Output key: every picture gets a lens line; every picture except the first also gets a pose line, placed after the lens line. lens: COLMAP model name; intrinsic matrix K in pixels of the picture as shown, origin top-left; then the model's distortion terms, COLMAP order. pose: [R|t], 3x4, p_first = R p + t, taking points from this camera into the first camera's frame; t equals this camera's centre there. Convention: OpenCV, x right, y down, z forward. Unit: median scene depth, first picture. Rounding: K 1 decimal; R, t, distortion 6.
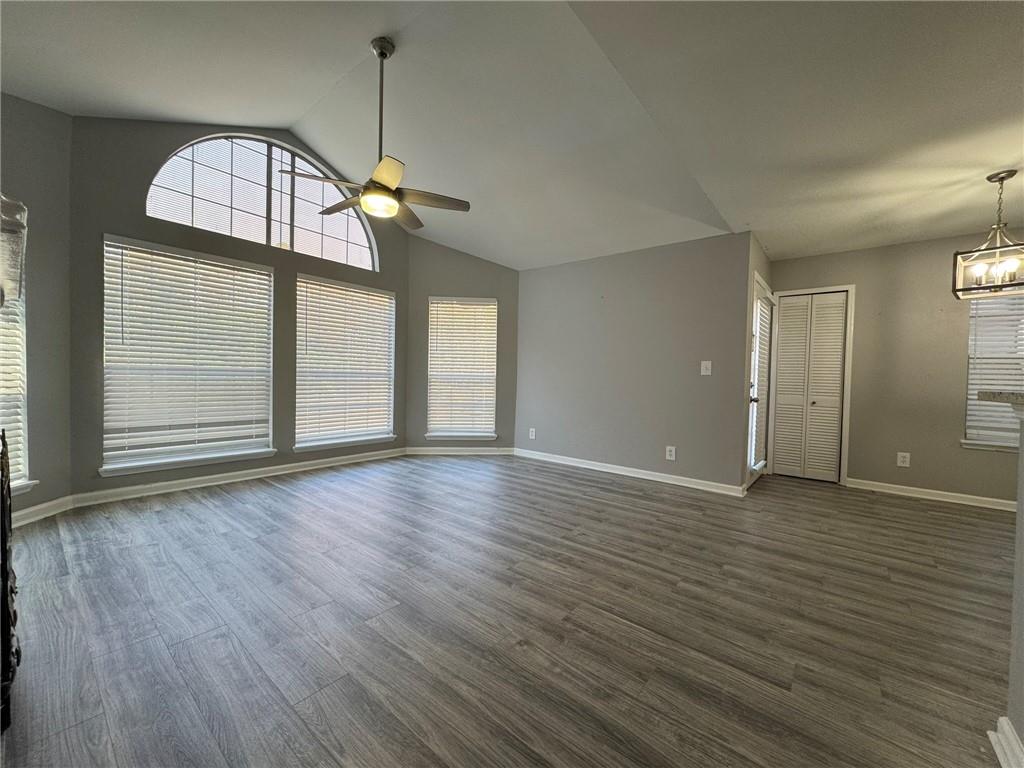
lens RADIAL K [[406.4, 0, 511.0], [0, 406.4, 383.5], [0, 0, 1]] dist [-0.002612, 0.000502]
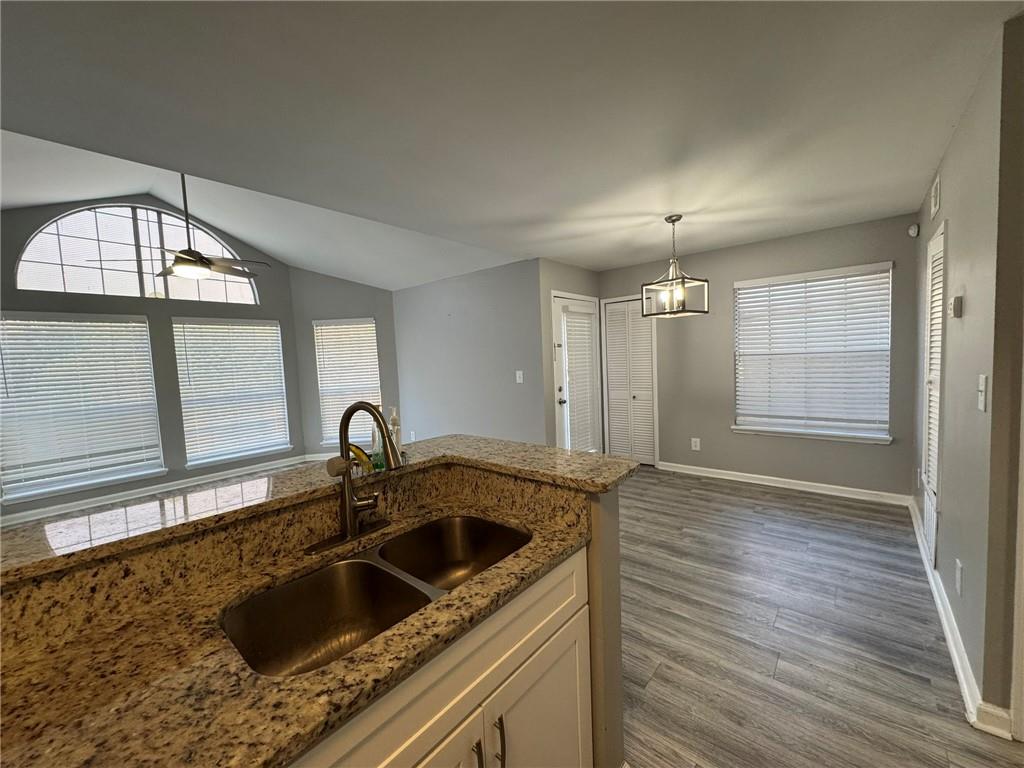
lens RADIAL K [[406.4, 0, 511.9], [0, 406.4, 383.9], [0, 0, 1]] dist [-0.002612, 0.000502]
pose [[0.997462, -0.067712, -0.022021, 0.494496], [0.068680, 0.996548, 0.046643, -0.075411], [0.018786, -0.048037, 0.998669, -0.161749]]
